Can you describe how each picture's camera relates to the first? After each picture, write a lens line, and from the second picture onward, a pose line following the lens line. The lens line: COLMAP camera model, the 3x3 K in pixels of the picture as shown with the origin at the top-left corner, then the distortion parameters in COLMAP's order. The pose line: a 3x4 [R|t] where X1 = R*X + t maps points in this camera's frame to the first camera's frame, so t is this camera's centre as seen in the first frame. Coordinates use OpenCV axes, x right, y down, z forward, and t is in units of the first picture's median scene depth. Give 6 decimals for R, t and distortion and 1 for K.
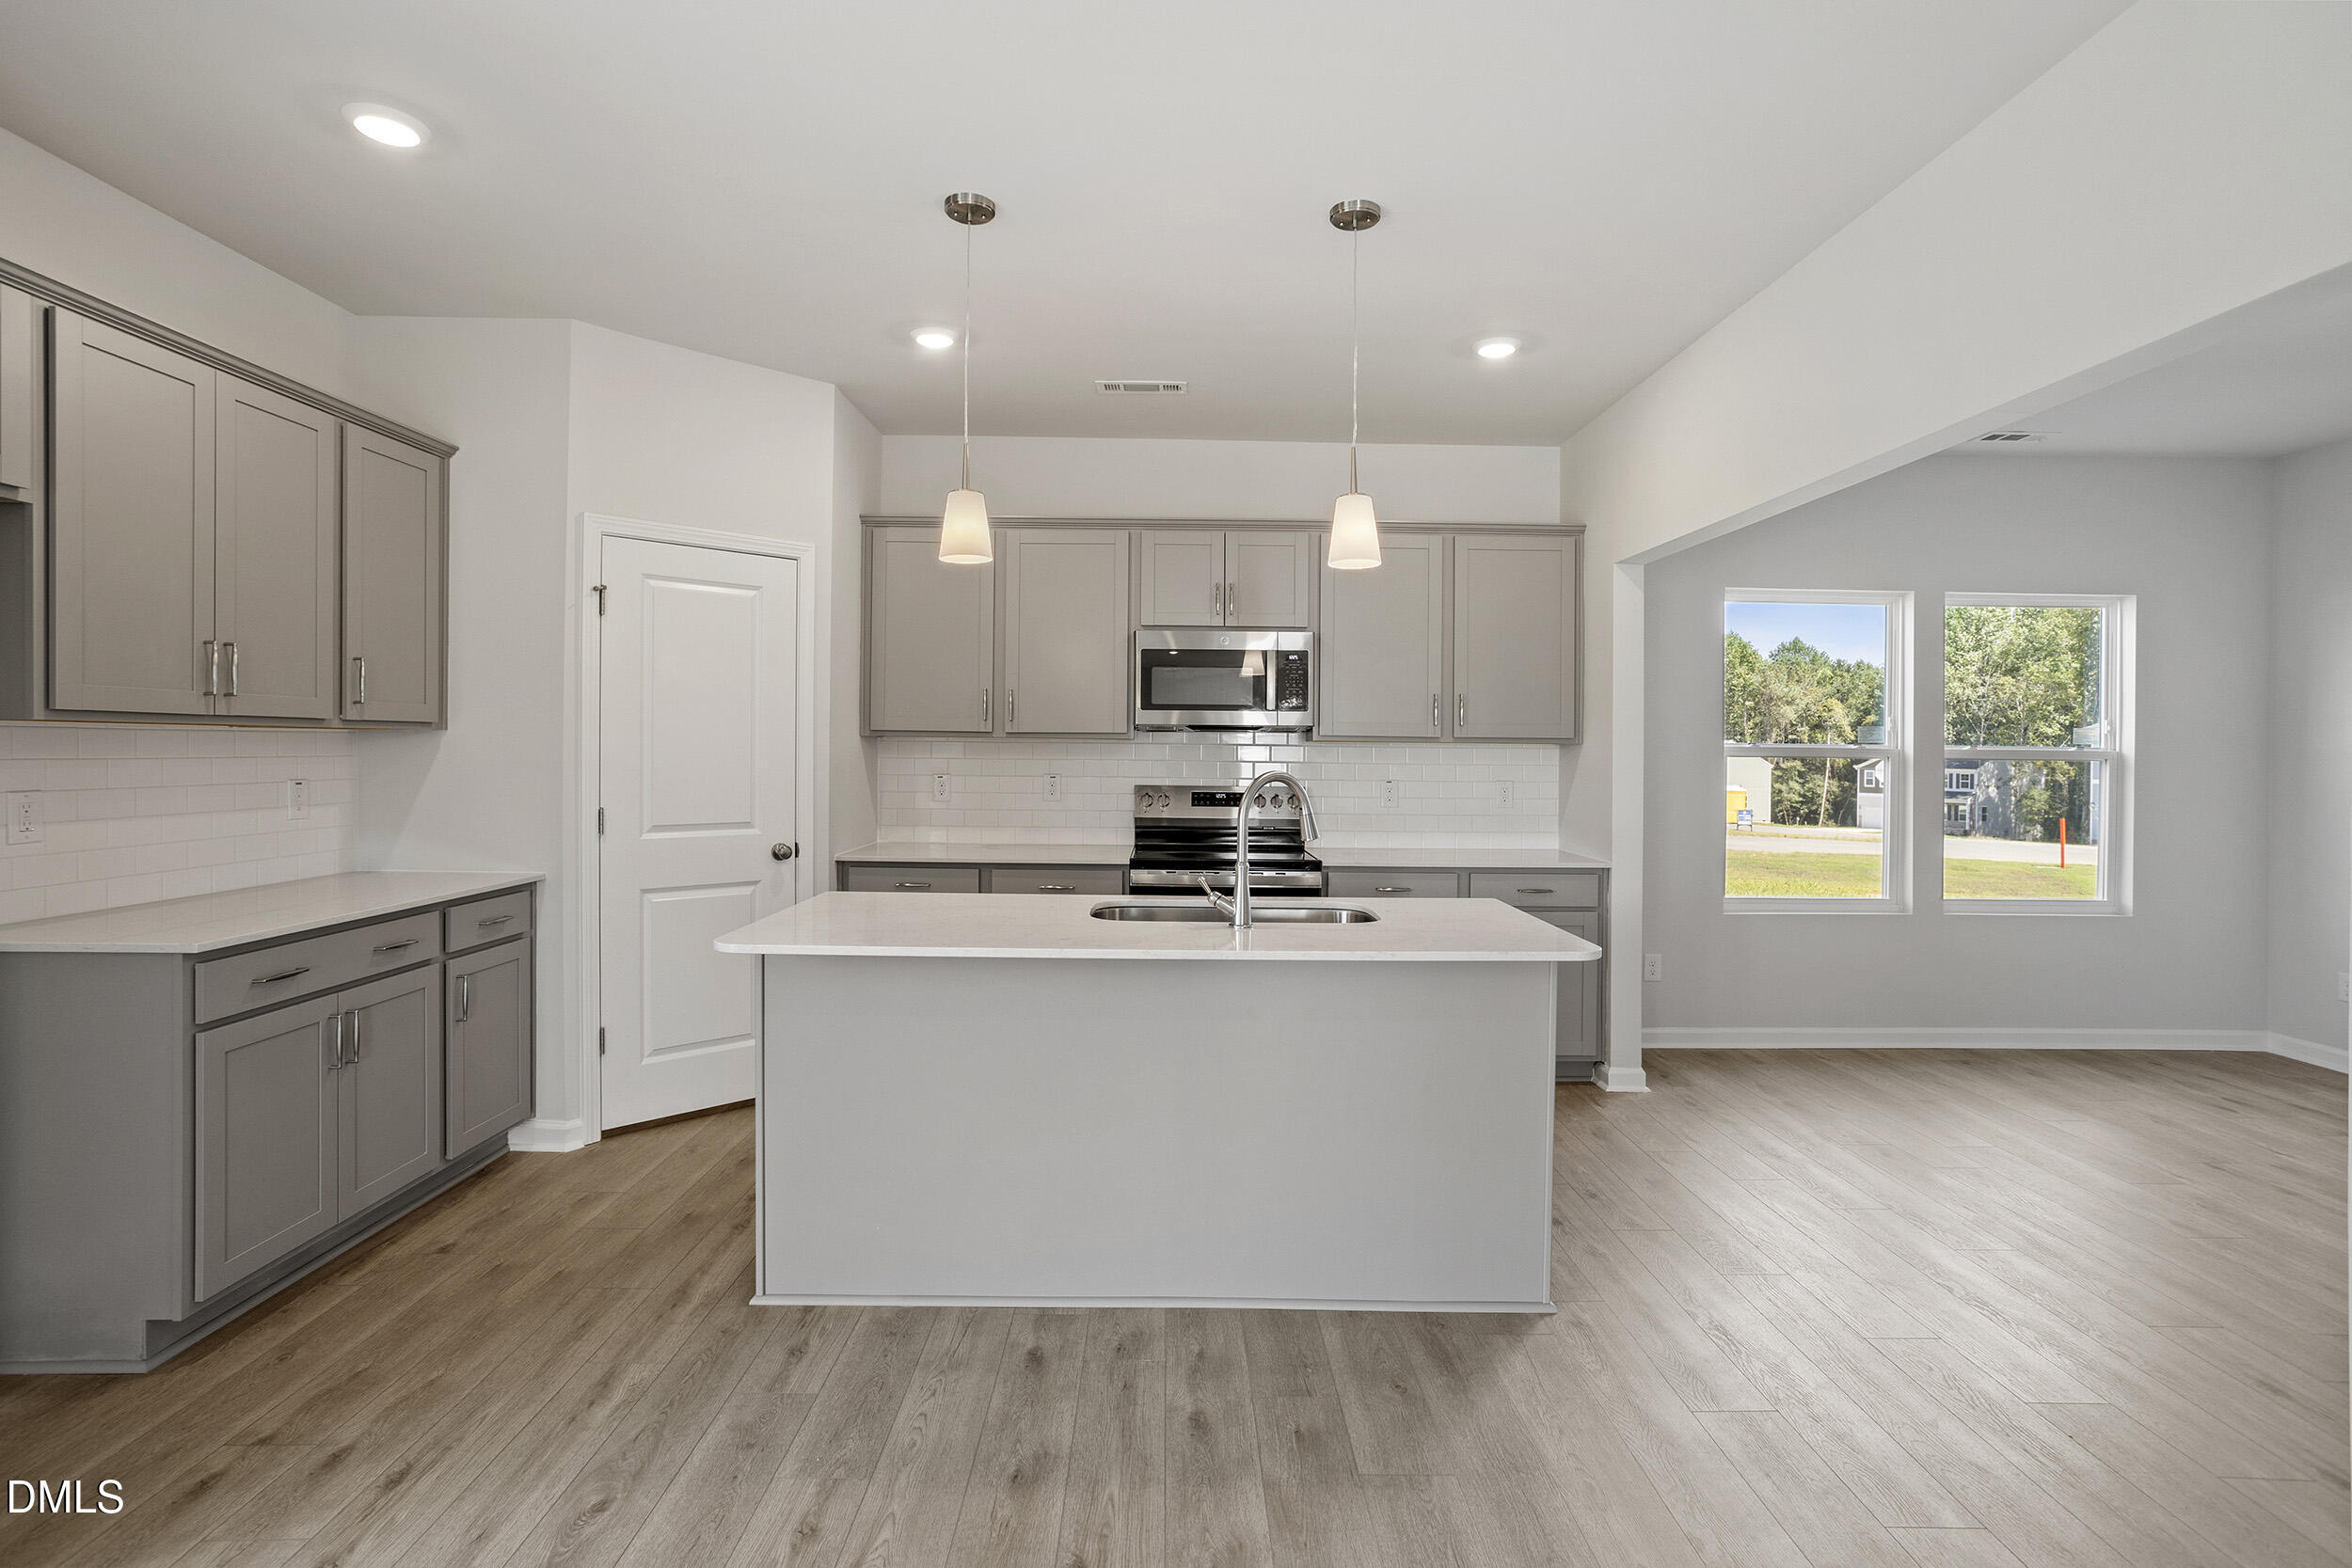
lens RADIAL K [[1107.8, 0, 1177.1], [0, 1107.8, 747.2], [0, 0, 1]] dist [-0.023653, 0.000747]
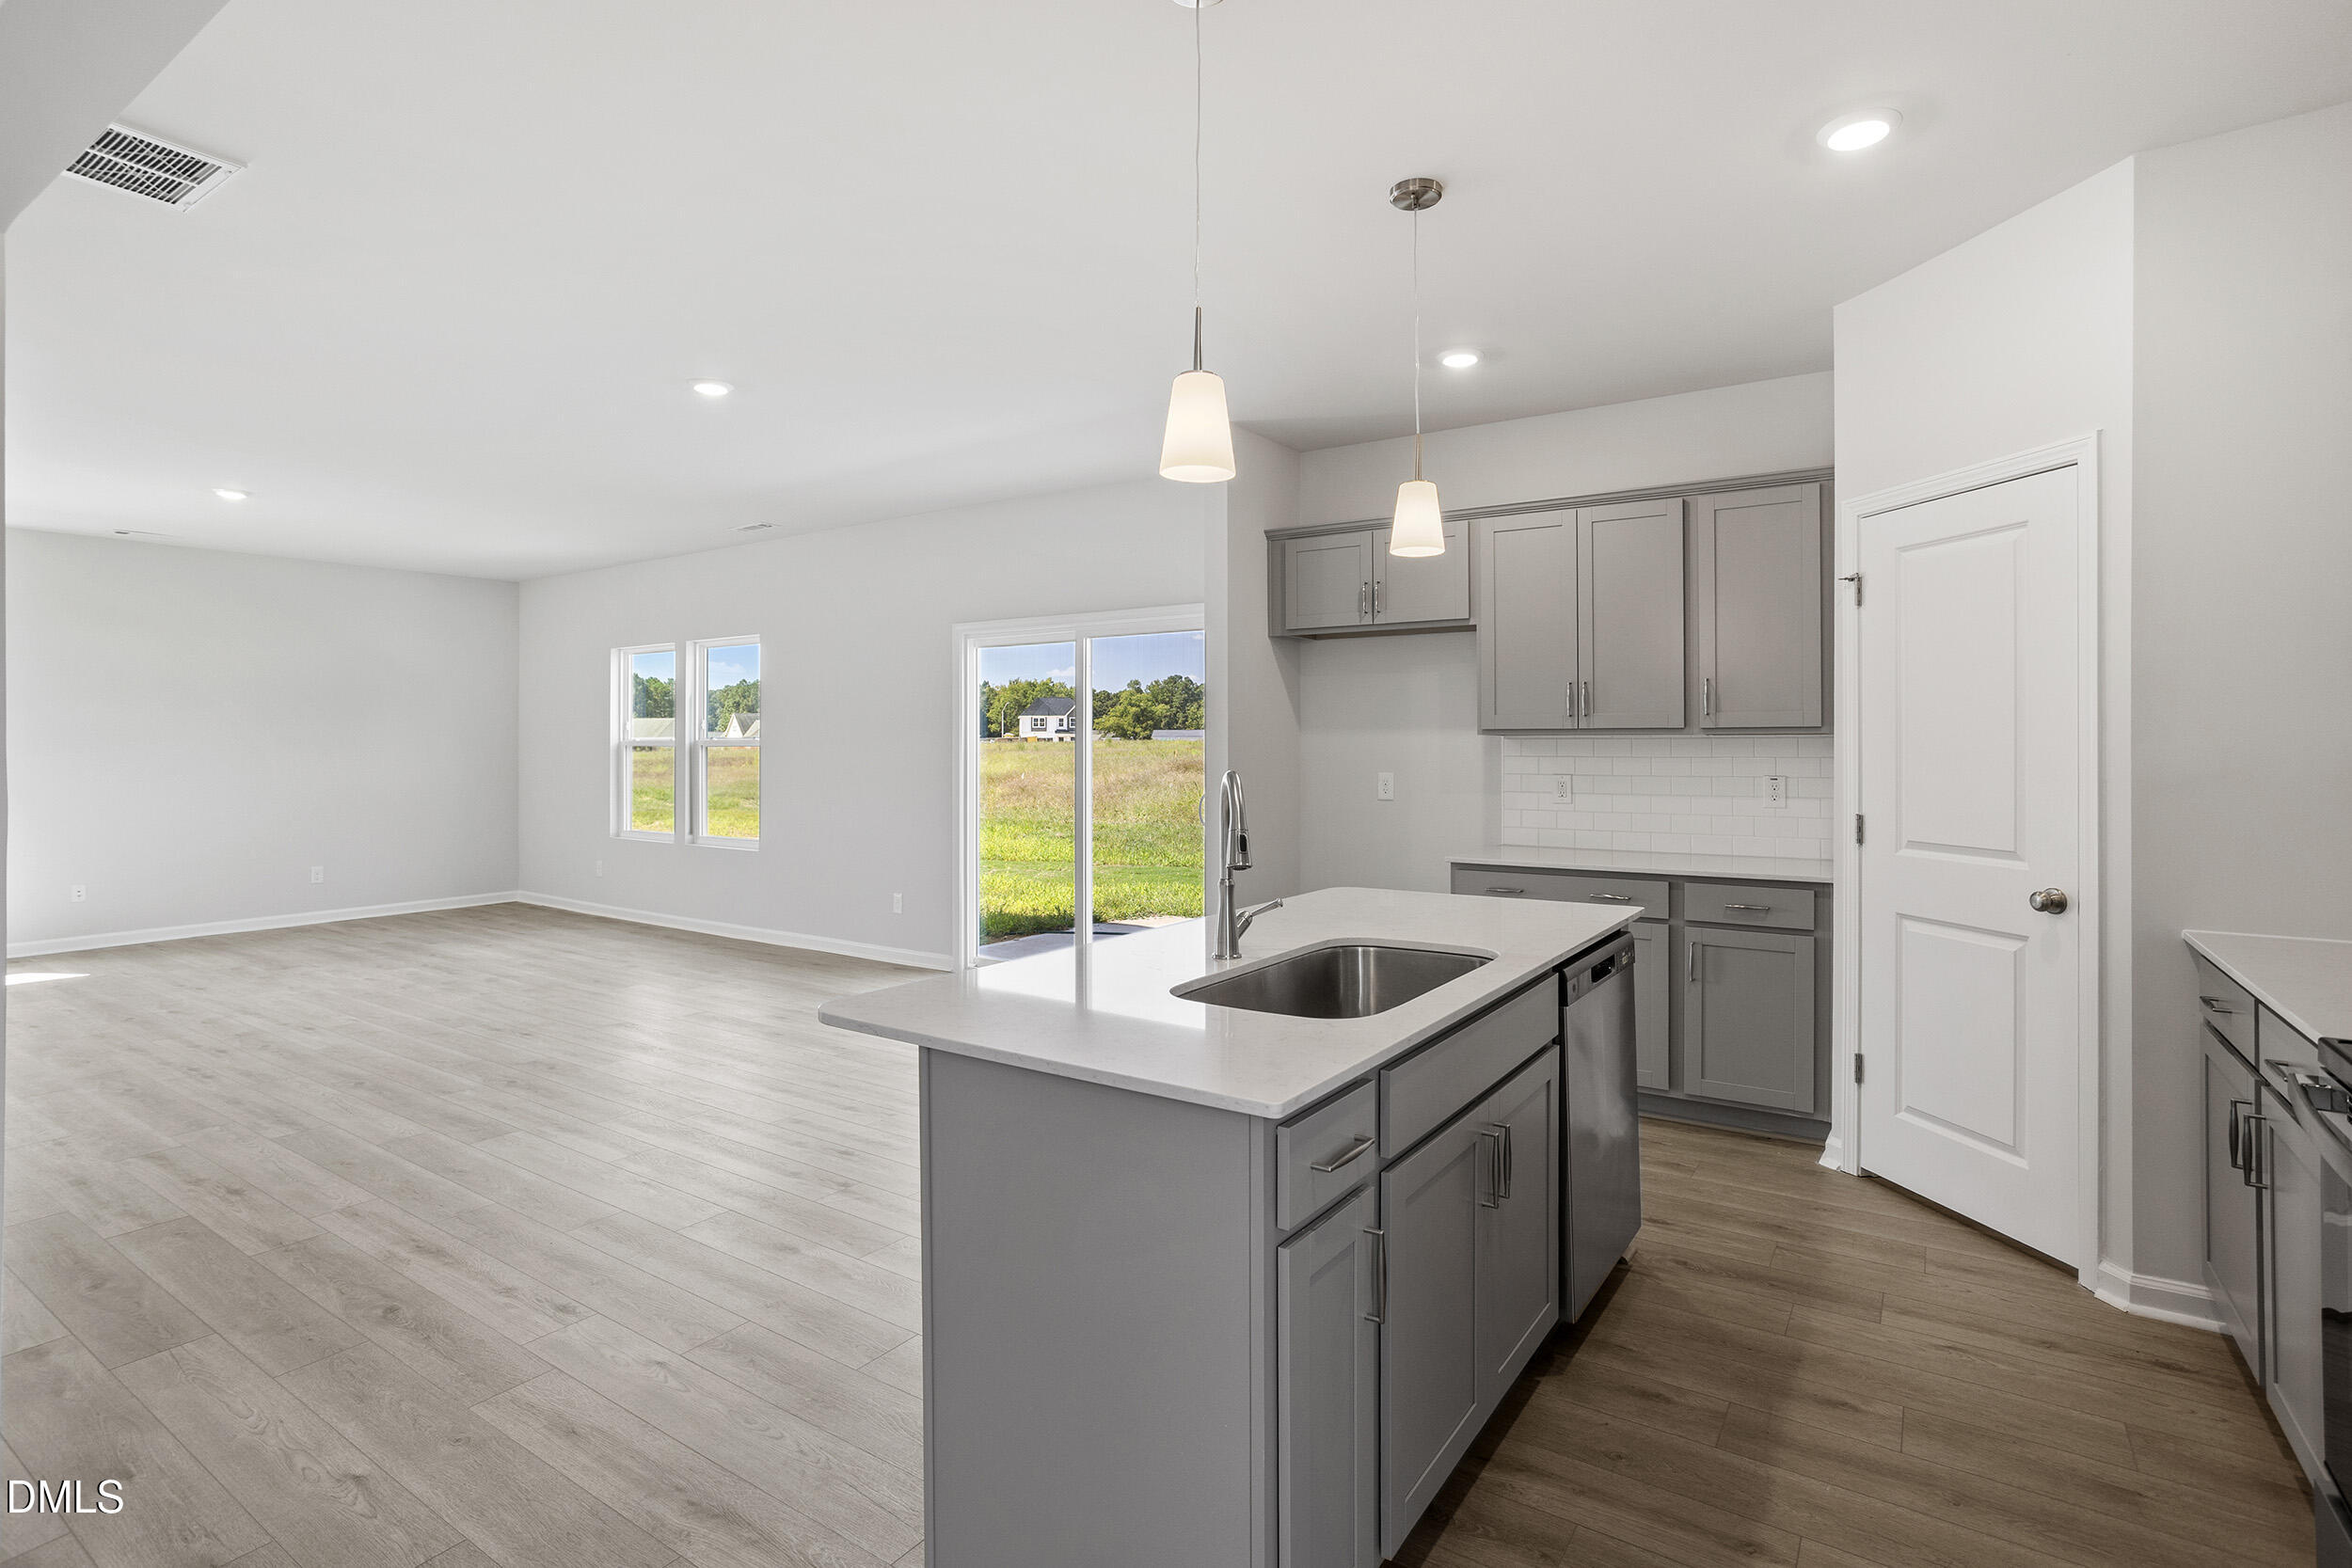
lens RADIAL K [[1128.3, 0, 1180.4], [0, 1128.3, 751.5], [0, 0, 1]] dist [-0.034202, 0.017056]
pose [[-0.567199, -0.005828, -0.823560, 0.568708], [-0.004432, 0.999982, -0.004024, 0.008841], [0.823569, 0.001368, -0.567215, 1.070799]]
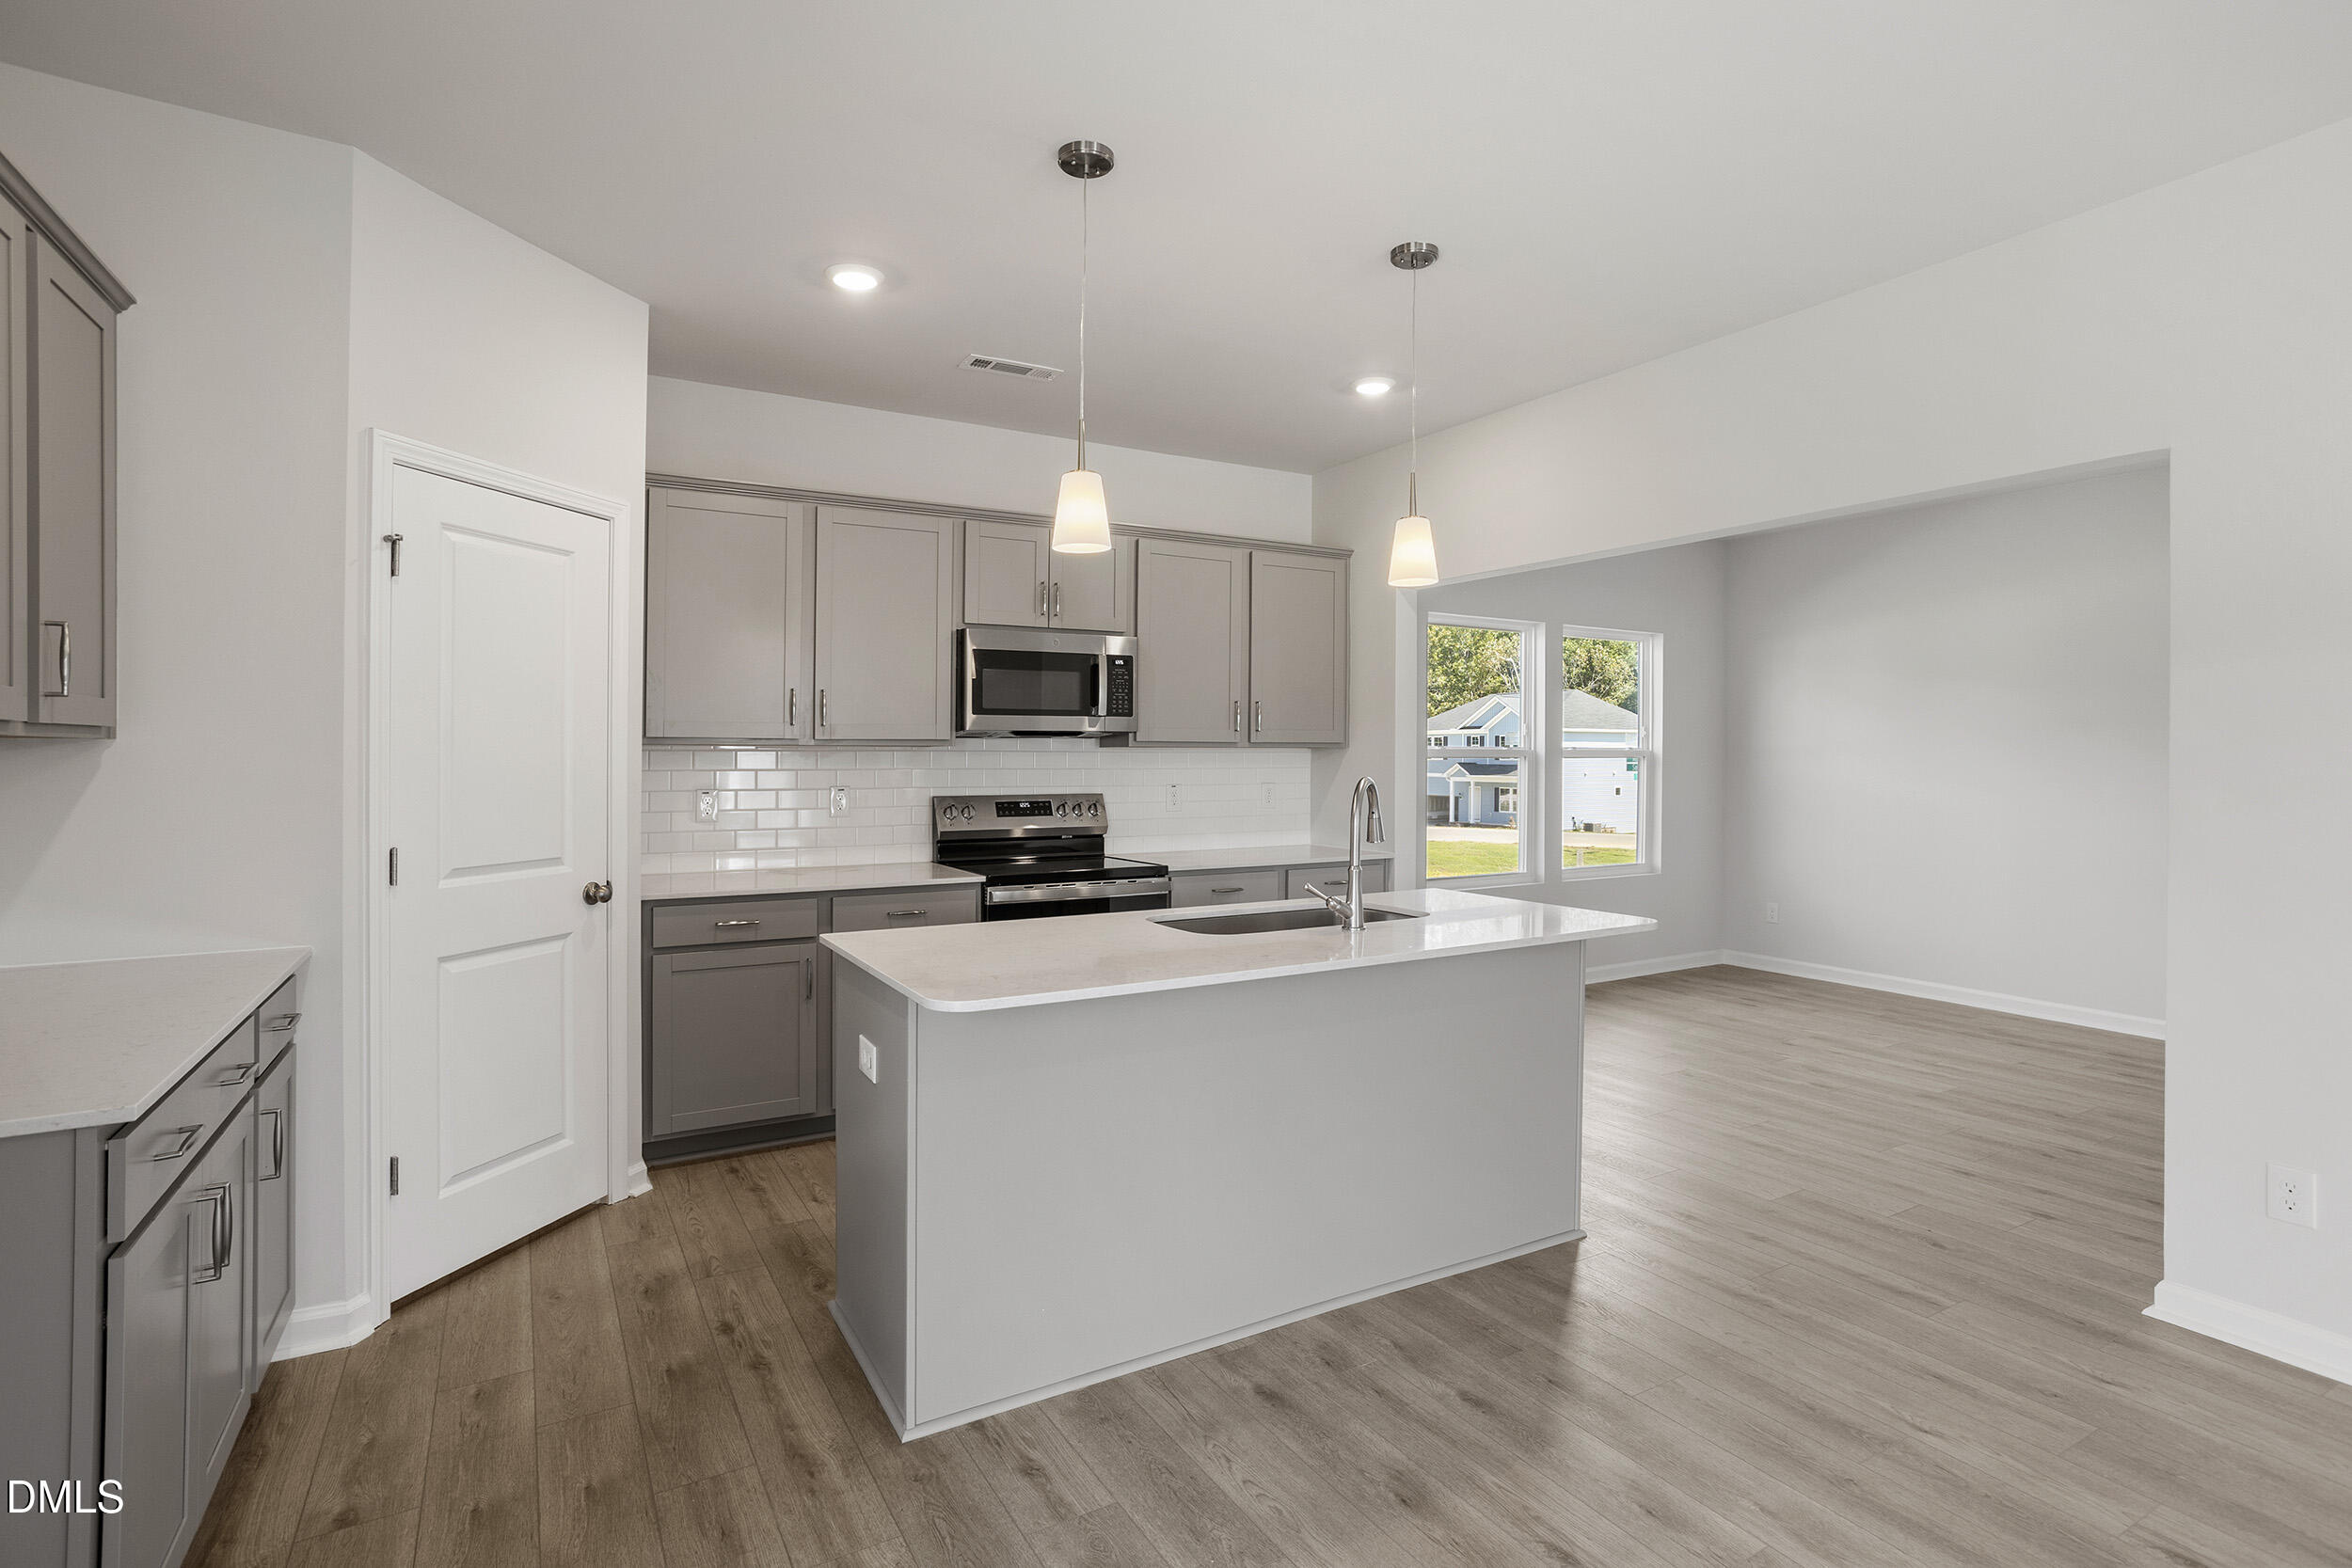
lens RADIAL K [[1128.3, 0, 1180.4], [0, 1128.3, 751.5], [0, 0, 1]] dist [-0.034202, 0.017056]
pose [[0.871037, -0.009219, 0.491132, -0.435932], [0.009473, 0.999953, 0.001971, -0.003756], [-0.491127, 0.002936, 0.871083, 0.124959]]
